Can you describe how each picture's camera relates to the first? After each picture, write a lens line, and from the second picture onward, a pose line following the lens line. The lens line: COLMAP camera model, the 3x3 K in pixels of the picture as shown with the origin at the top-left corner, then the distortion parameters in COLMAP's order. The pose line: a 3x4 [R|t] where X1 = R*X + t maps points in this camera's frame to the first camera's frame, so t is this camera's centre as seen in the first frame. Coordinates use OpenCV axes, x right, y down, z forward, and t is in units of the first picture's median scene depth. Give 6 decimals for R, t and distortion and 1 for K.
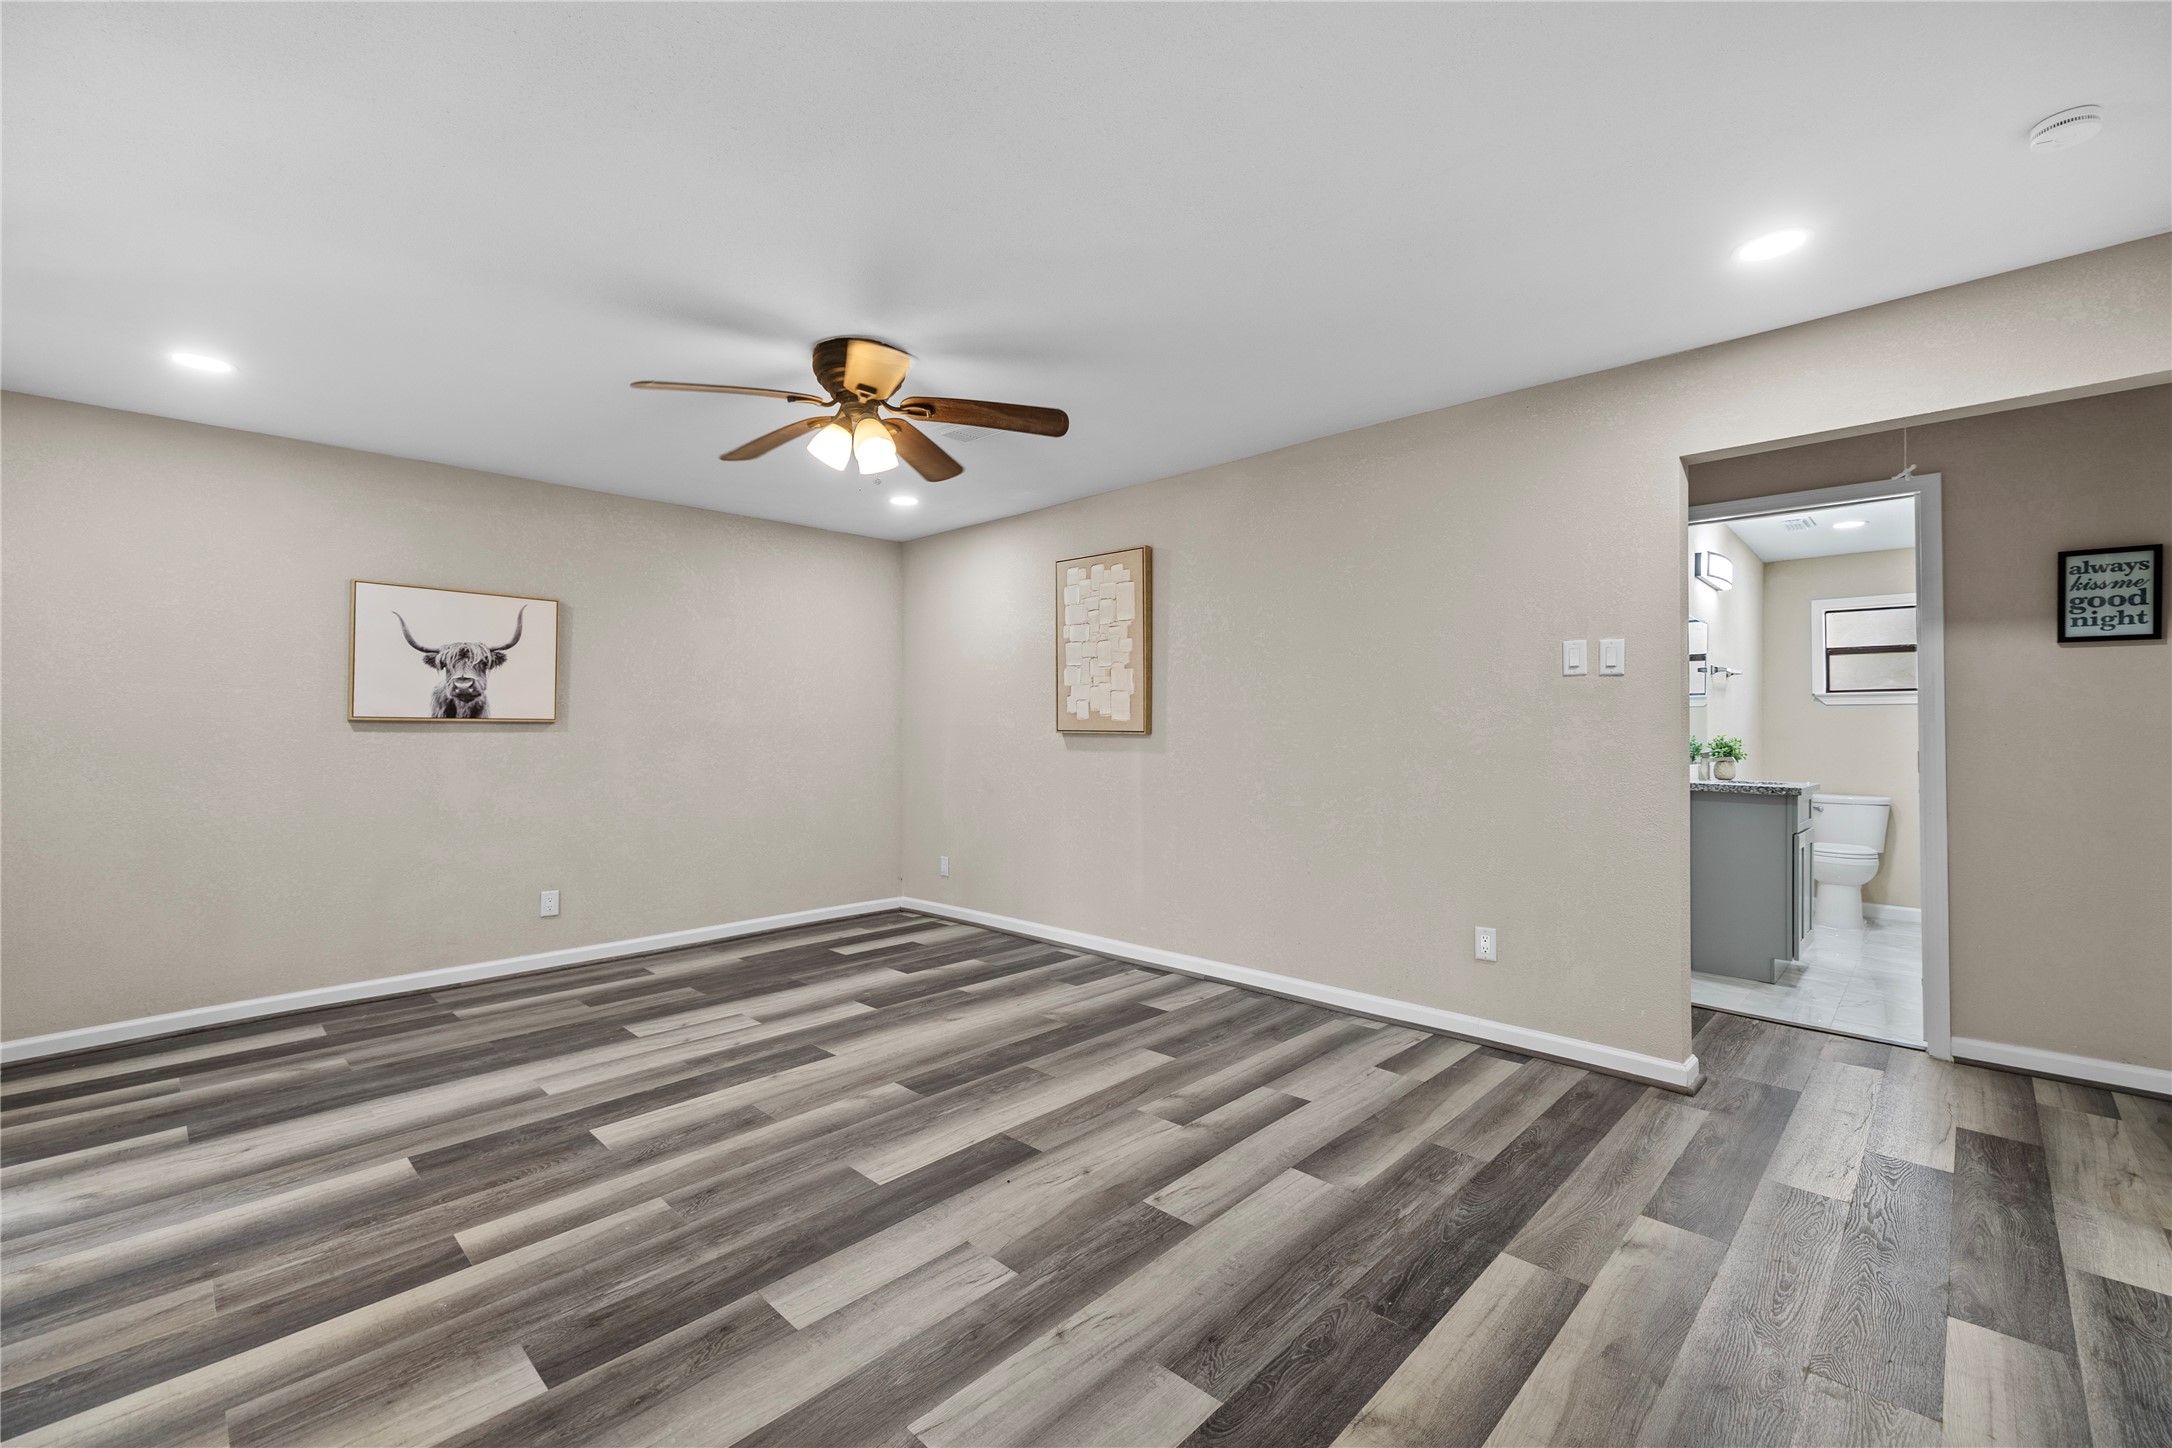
lens RADIAL K [[912.2, 0, 1086.0], [0, 912.2, 724.0], [0, 0, 1]] dist [-0.000940, -0.000136]
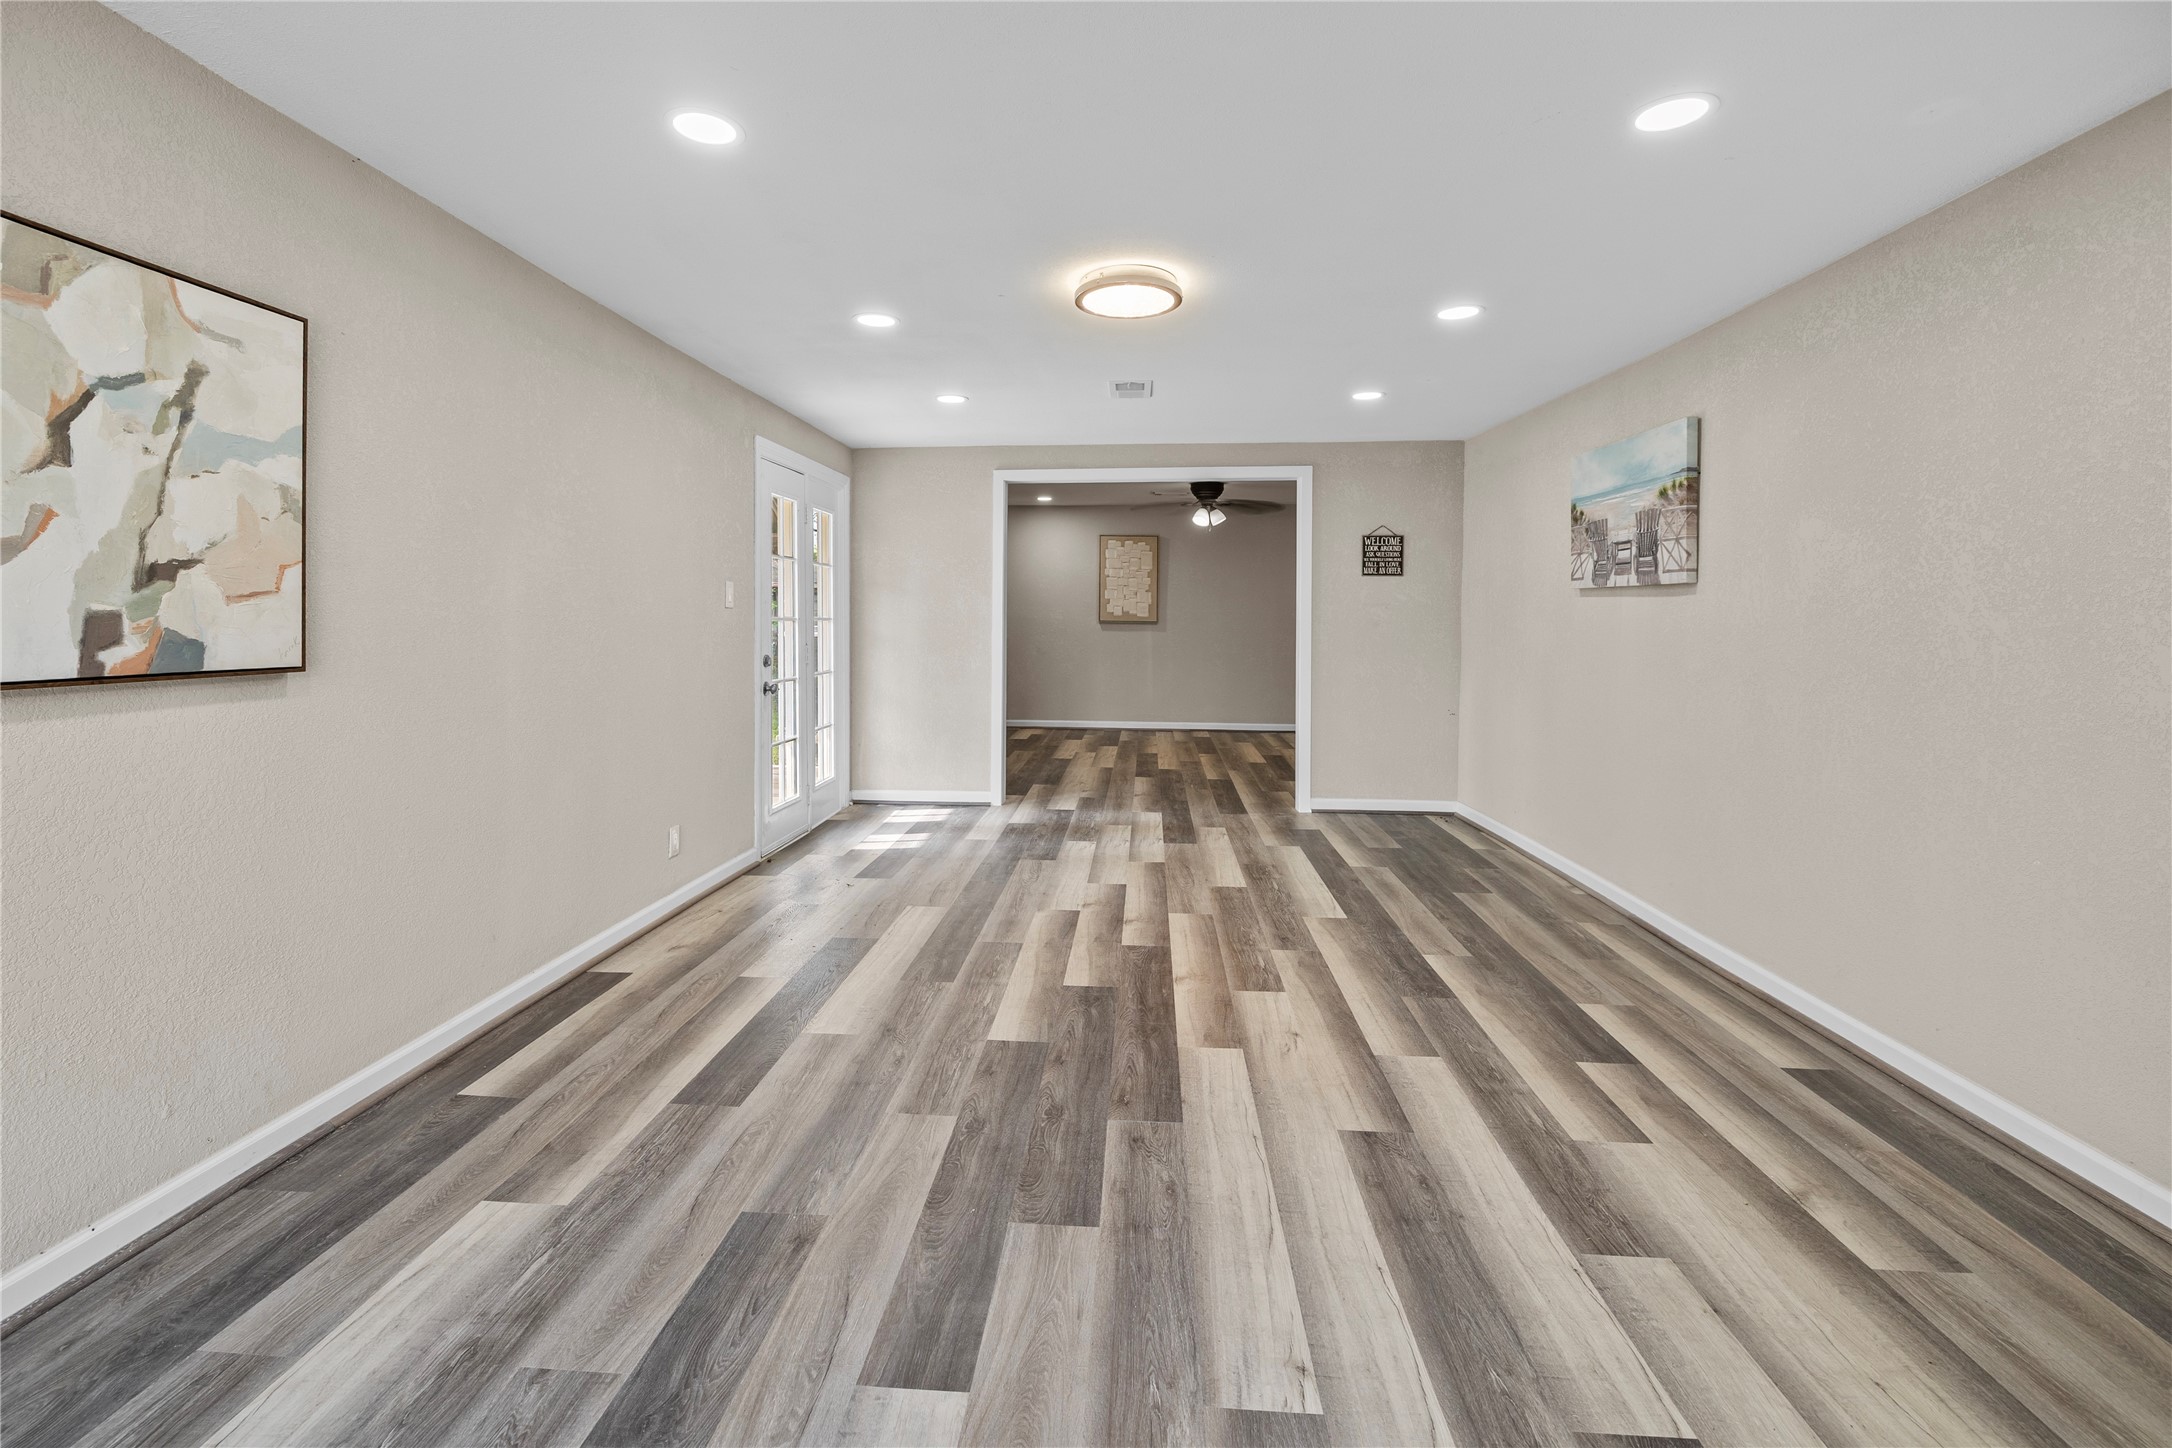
lens RADIAL K [[941.6, 0, 1078.7], [0, 941.6, 619.5], [0, 0, 1]] dist [0.001250, 0.000215]
pose [[0.764499, 0.009144, 0.644560, -1.931117], [-0.015305, 0.999875, 0.003968, -0.003863], [-0.644443, -0.012898, 0.764544, -0.750749]]
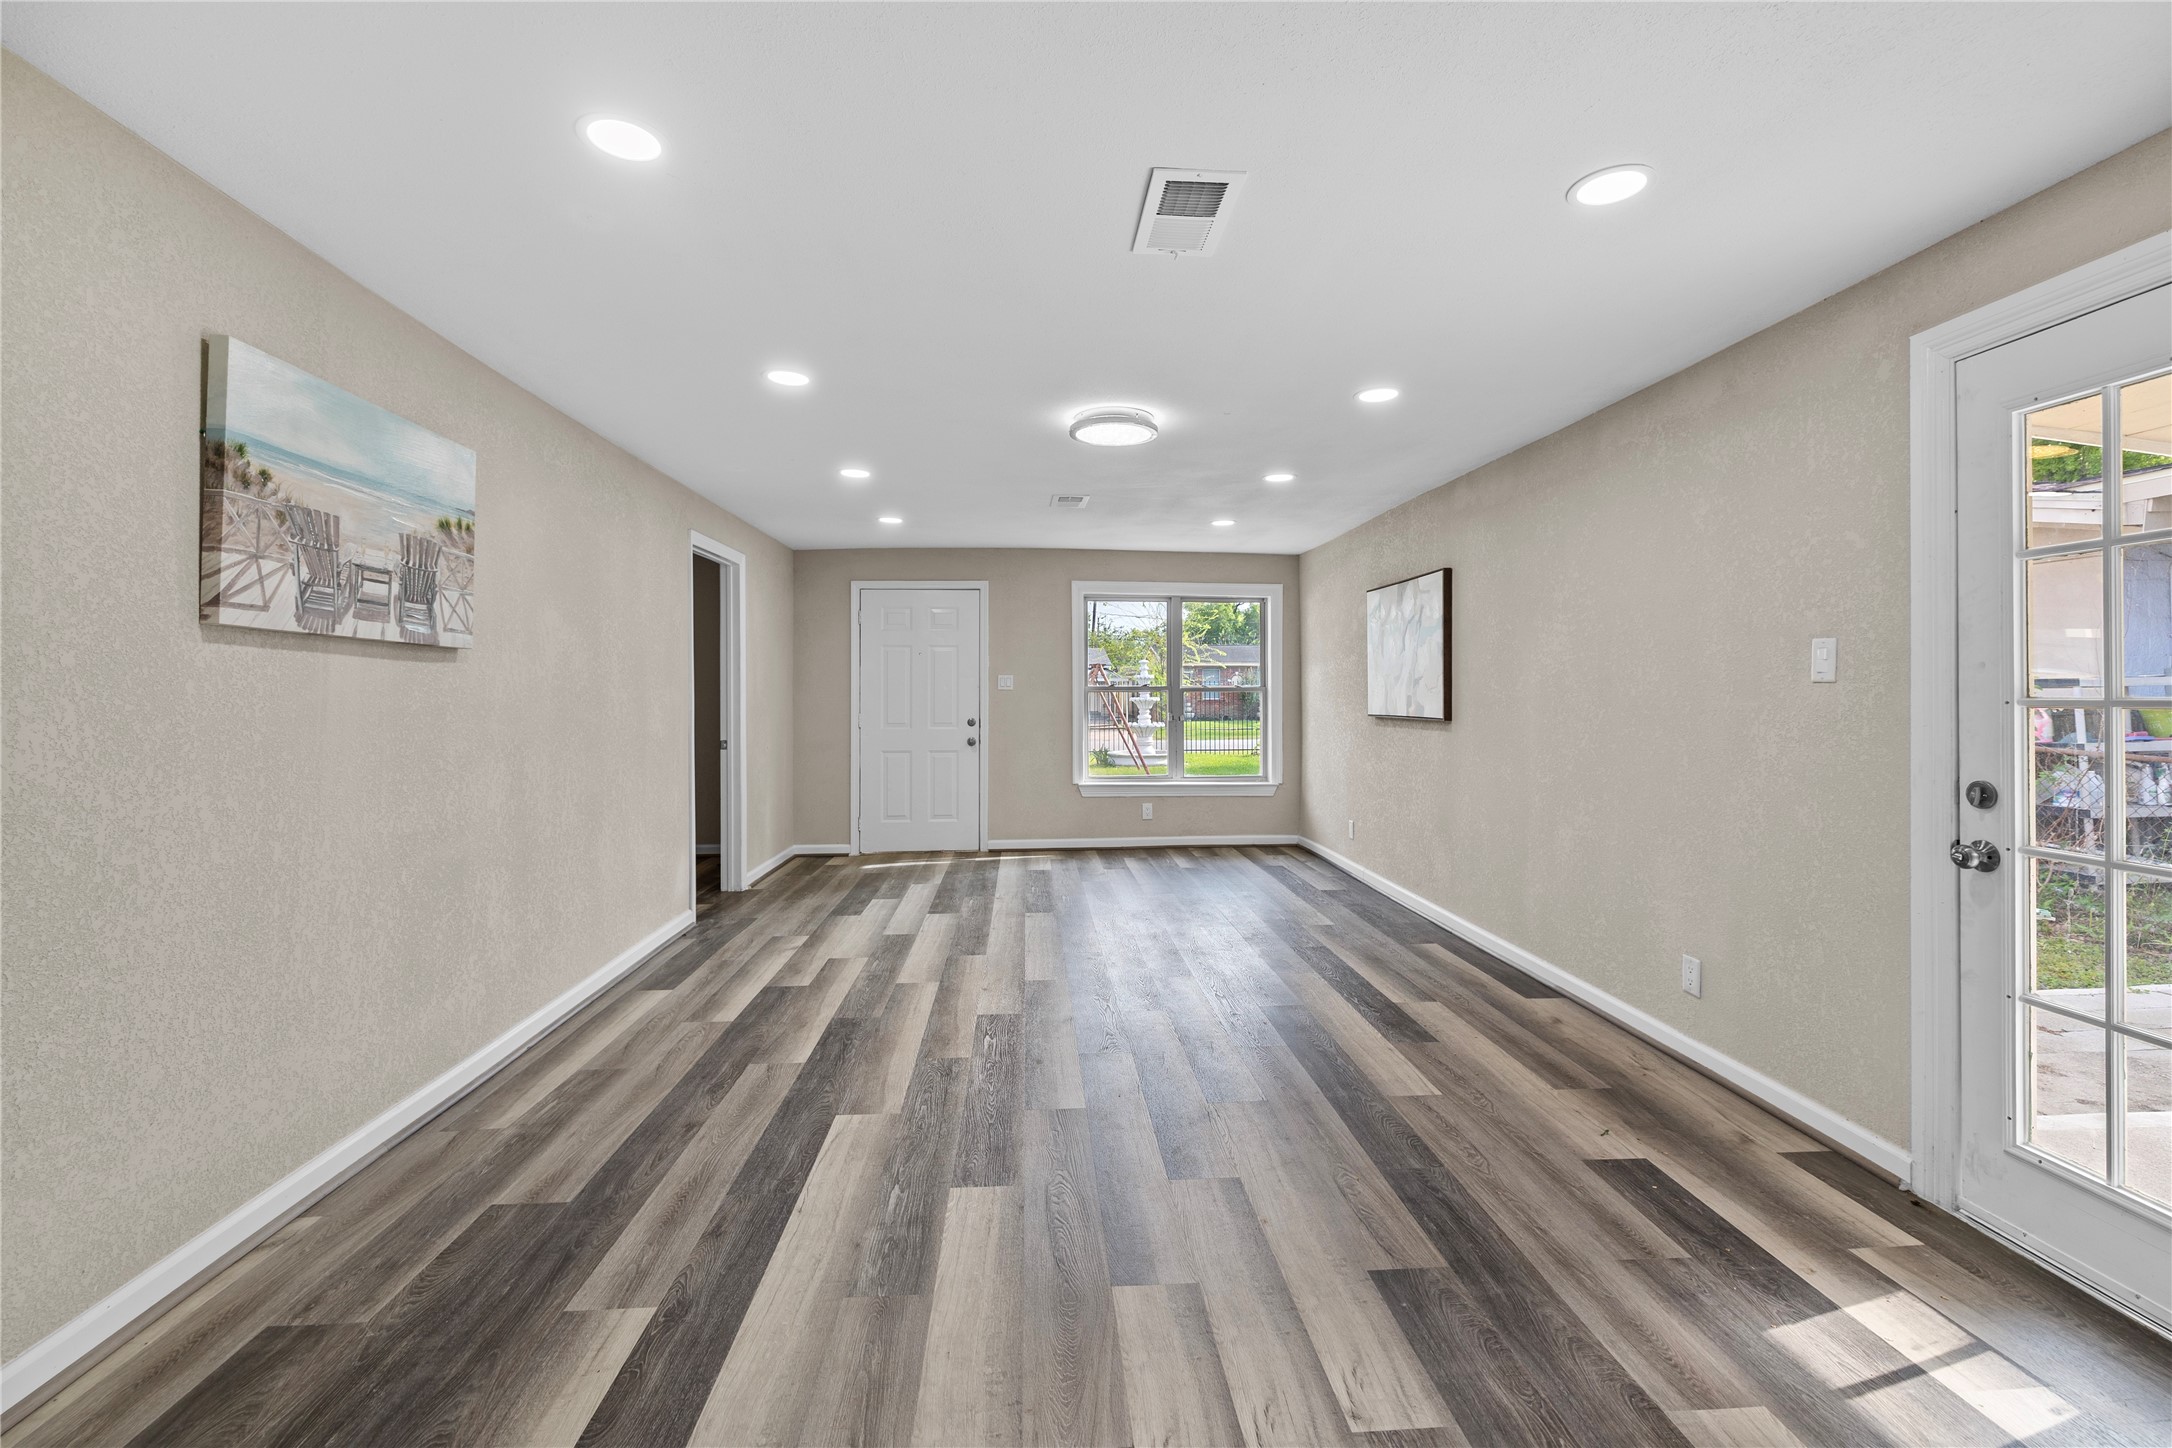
lens RADIAL K [[927.3, 0, 1082.7], [0, 927.3, 686.5], [0, 0, 1]] dist [0.002835, 0.000132]
pose [[-0.673209, -0.002206, -0.739449, -0.567141], [0.008535, 0.999906, -0.010753, -0.001467], [0.739403, -0.013550, -0.673127, 0.538576]]
